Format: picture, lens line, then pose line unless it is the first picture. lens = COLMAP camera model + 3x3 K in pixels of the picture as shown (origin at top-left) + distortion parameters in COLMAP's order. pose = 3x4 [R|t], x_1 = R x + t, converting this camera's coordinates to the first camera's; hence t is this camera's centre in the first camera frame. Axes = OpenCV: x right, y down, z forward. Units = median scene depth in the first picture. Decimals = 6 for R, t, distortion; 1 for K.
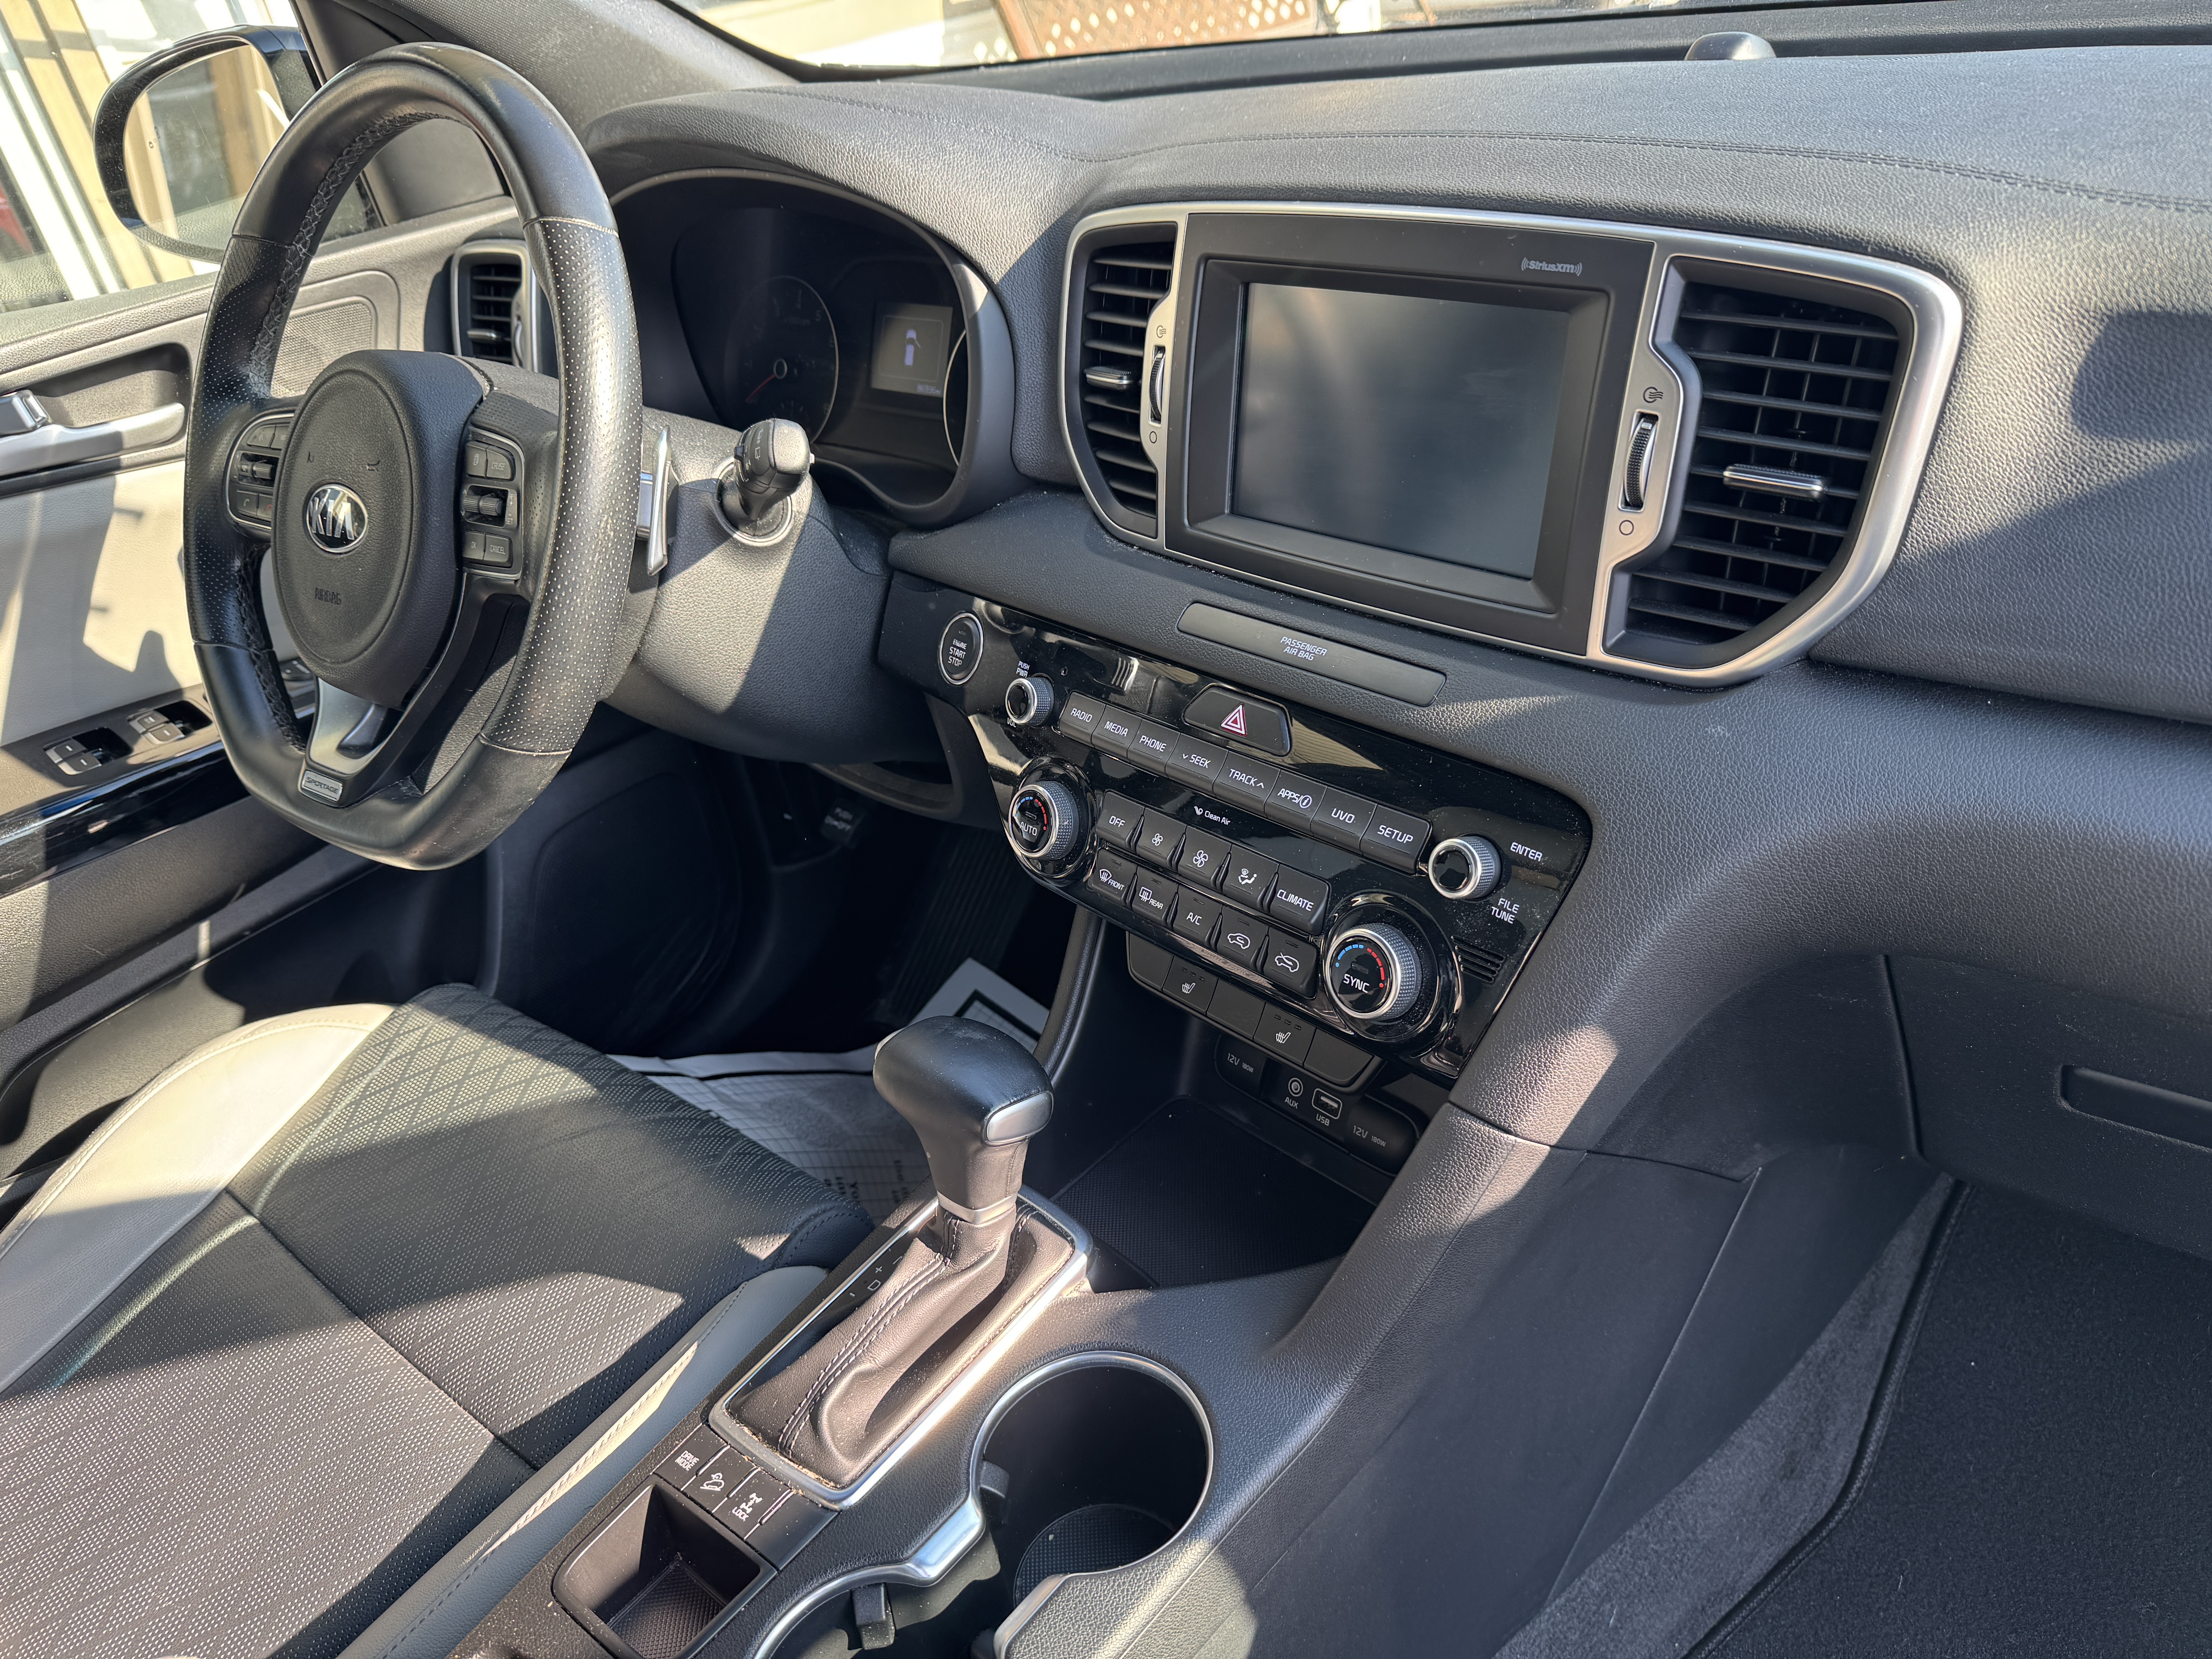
lens RADIAL K [[1544.1, 0, 1095.9], [0, 1544.1, 813.9], [0, 0, 1]] dist [0.036280, -0.051373]
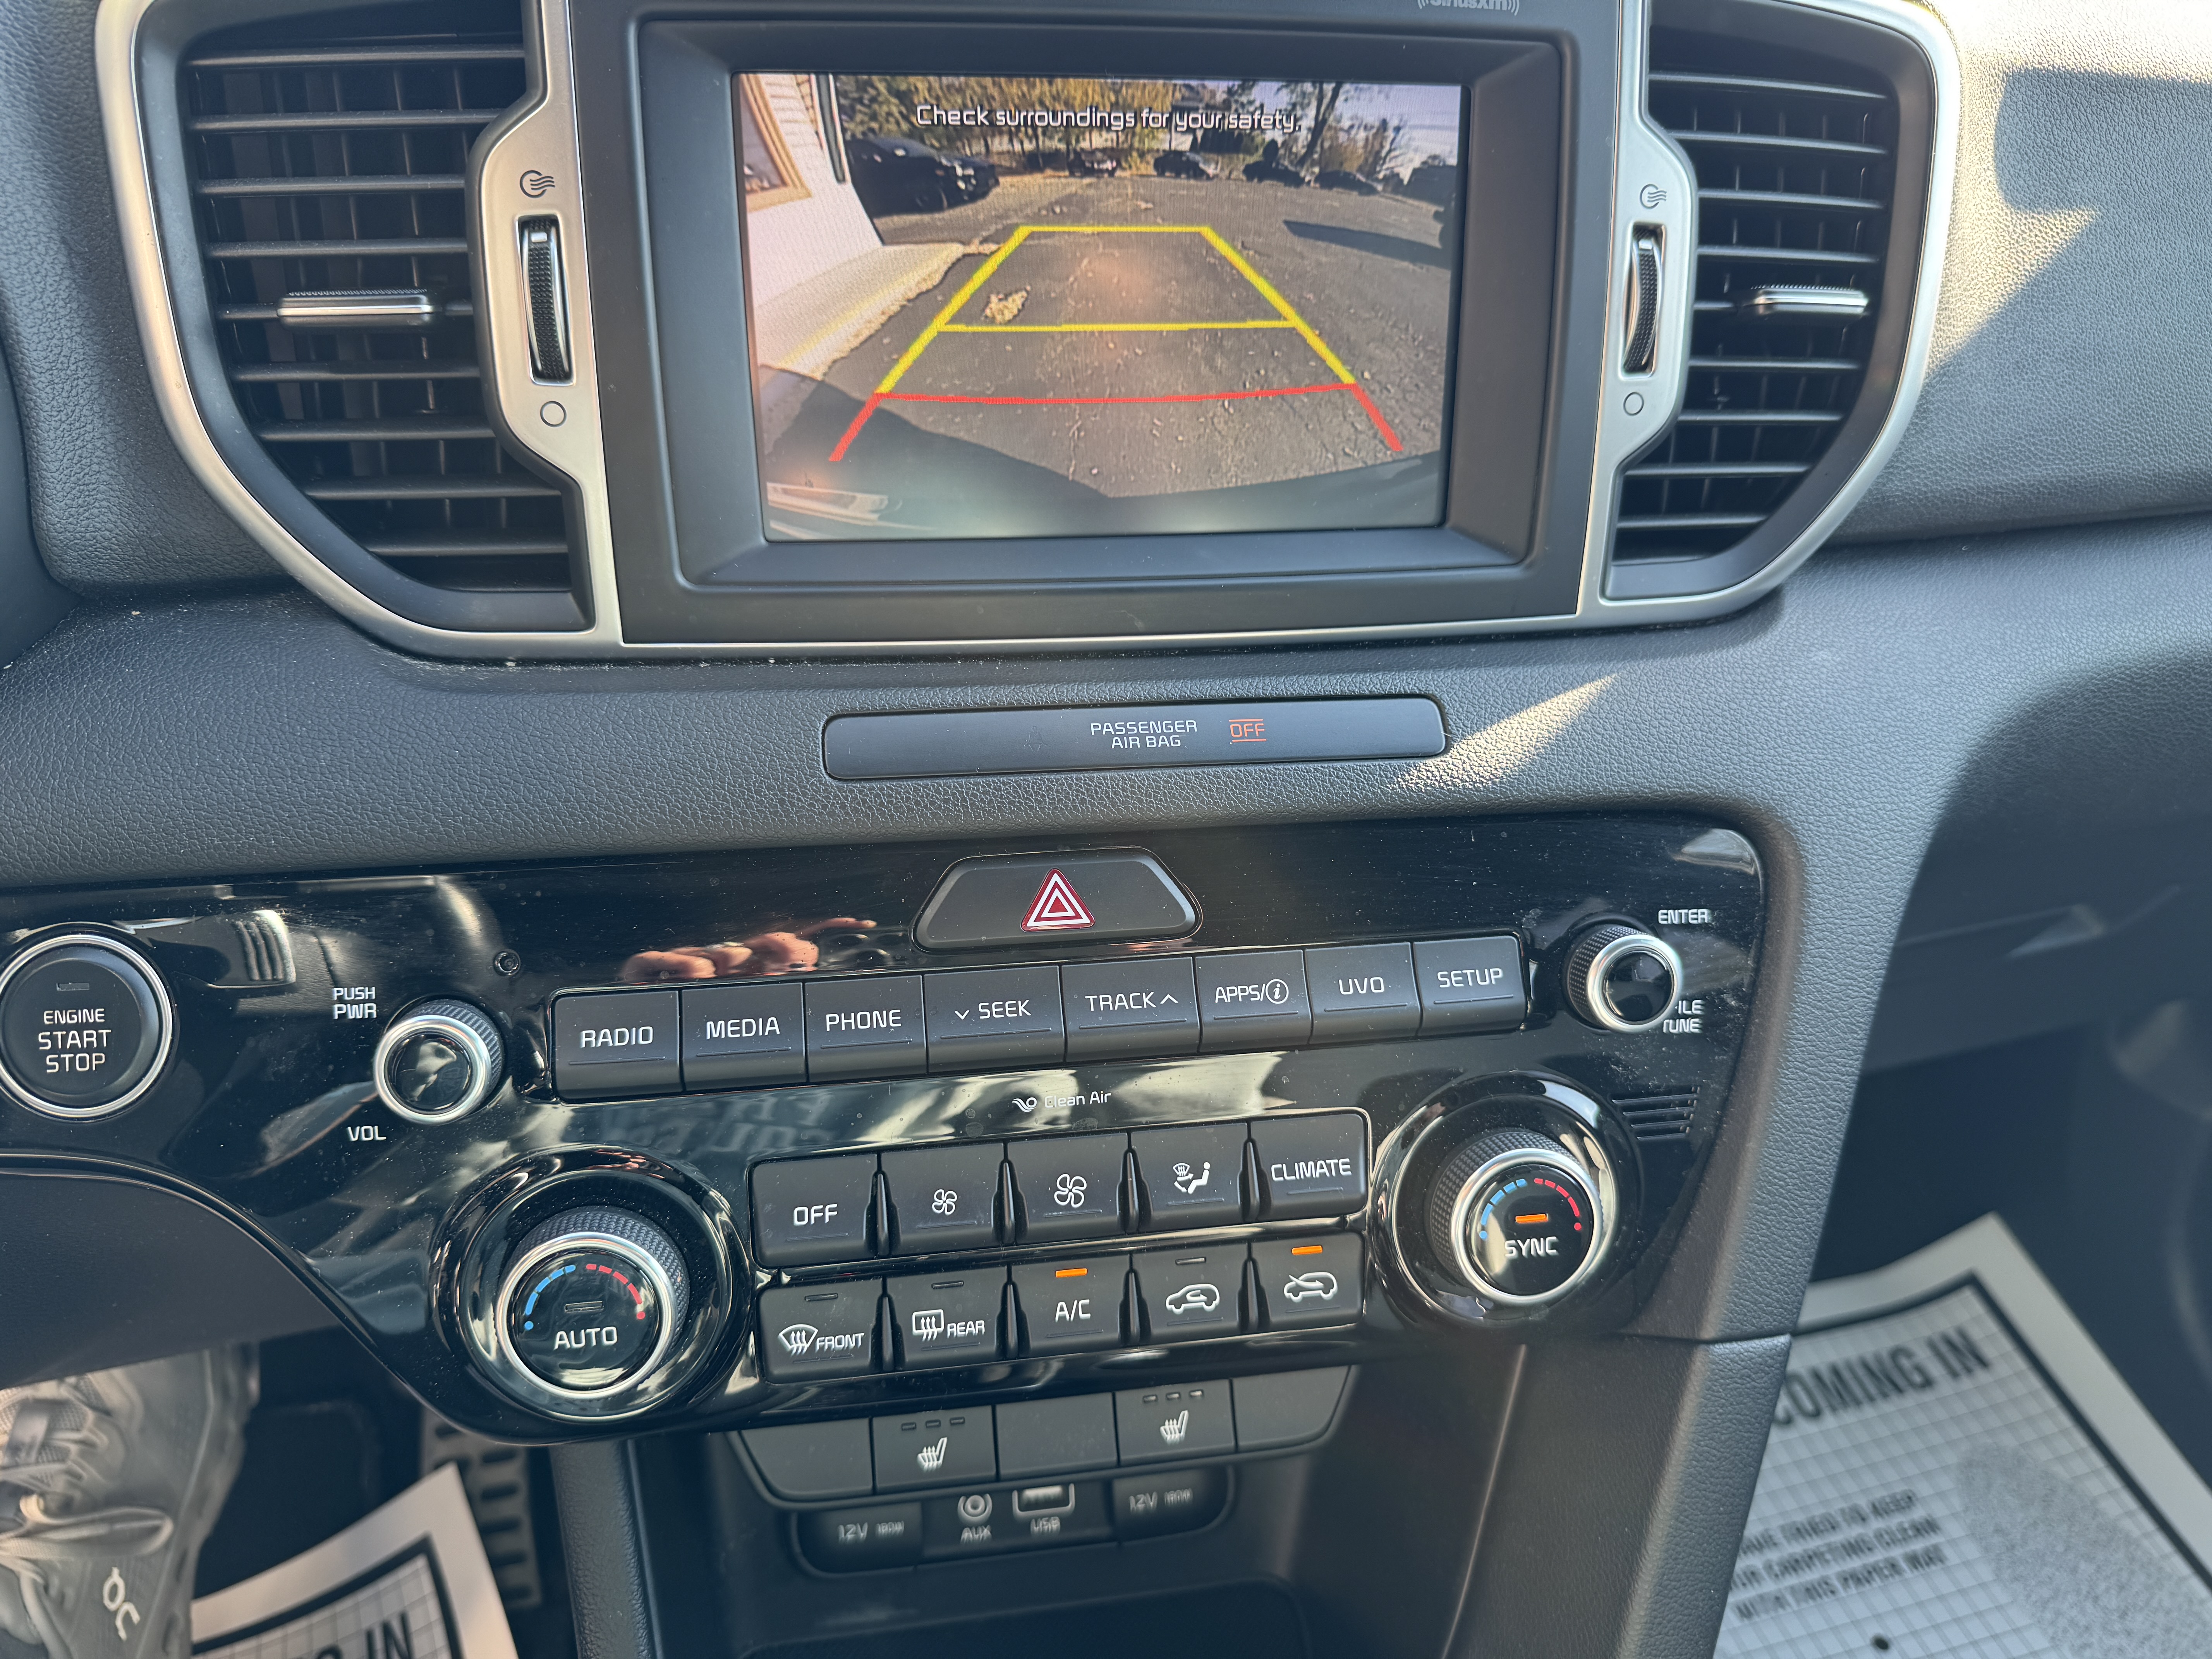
lens RADIAL K [[1544.1, 0, 1105.1], [0, 1544.1, 816.0], [0, 0, 1]] dist [0.036280, -0.051373]
pose [[0.551653, -0.266262, 0.790433, -0.263552], [0.335126, 0.938574, 0.082276, -0.111462], [-0.763787, 0.219507, 0.606998, 0.600545]]
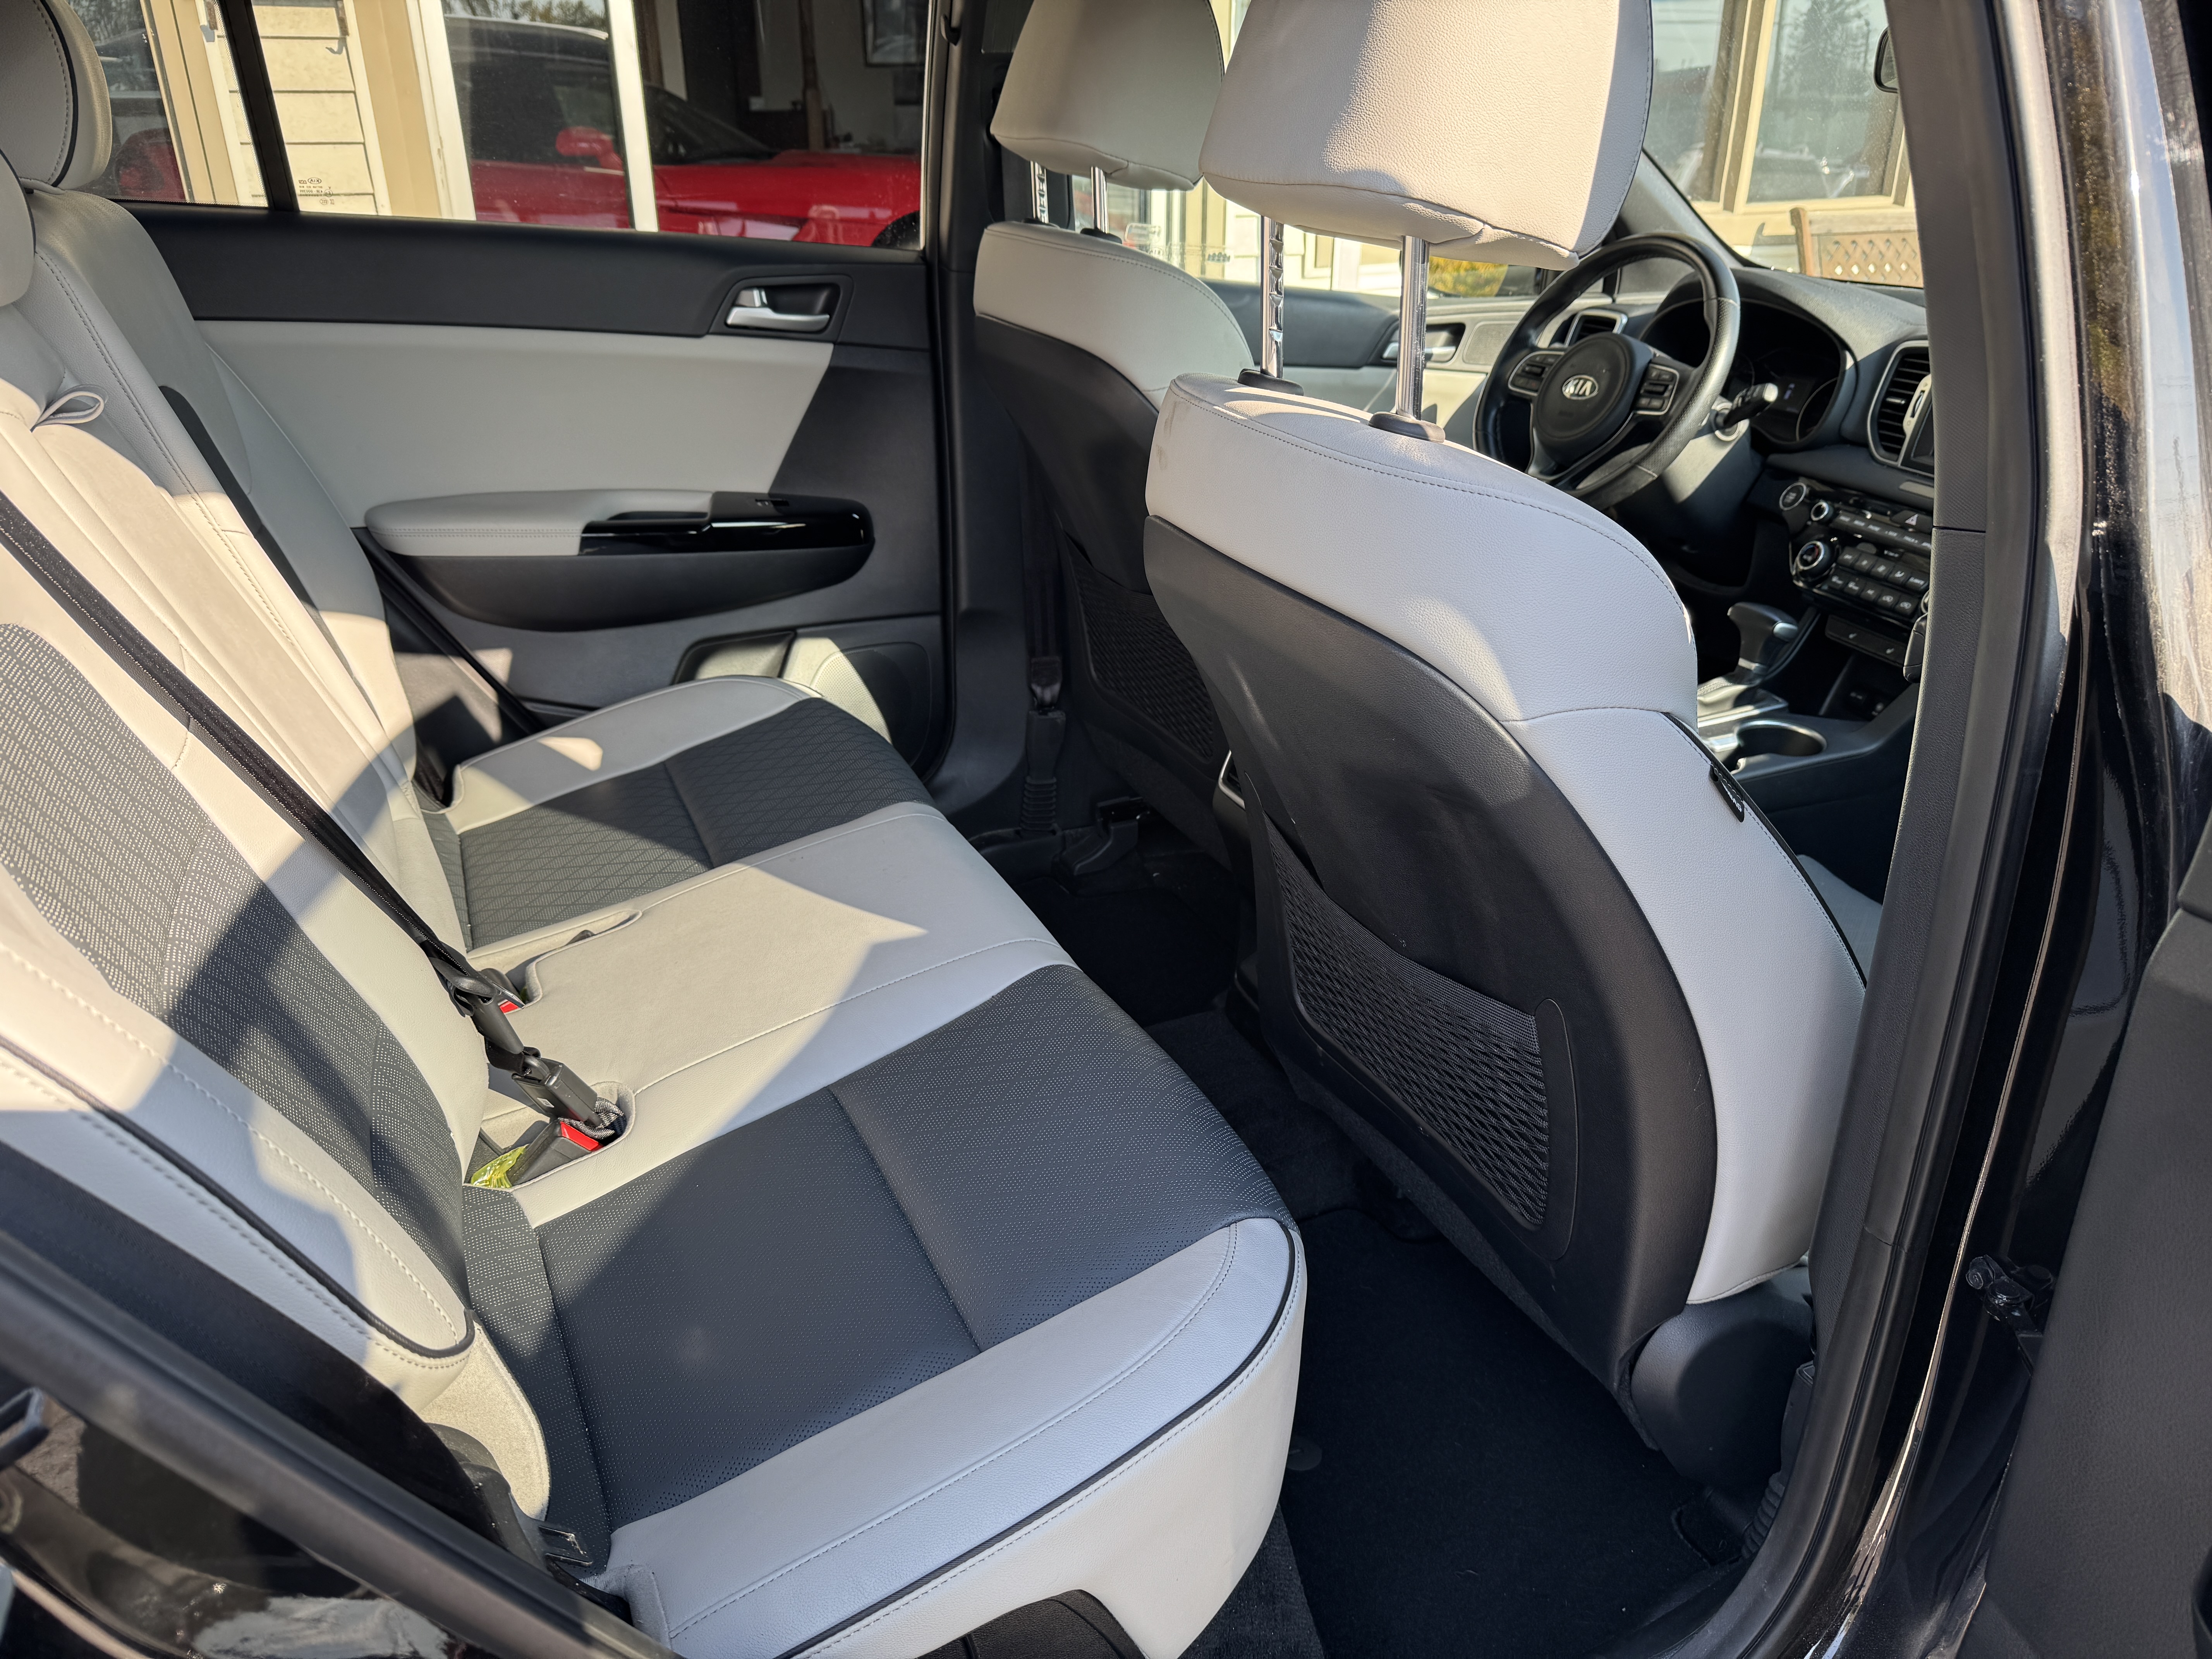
lens RADIAL K [[1544.1, 0, 1108.1], [0, 1544.1, 815.2], [0, 0, 1]] dist [0.036280, -0.051373]
pose [[0.900149, 0.304742, -0.311231, -0.156768], [-0.332789, 0.942153, -0.039988, 0.907057], [0.281041, 0.139570, 0.949493, -1.727933]]
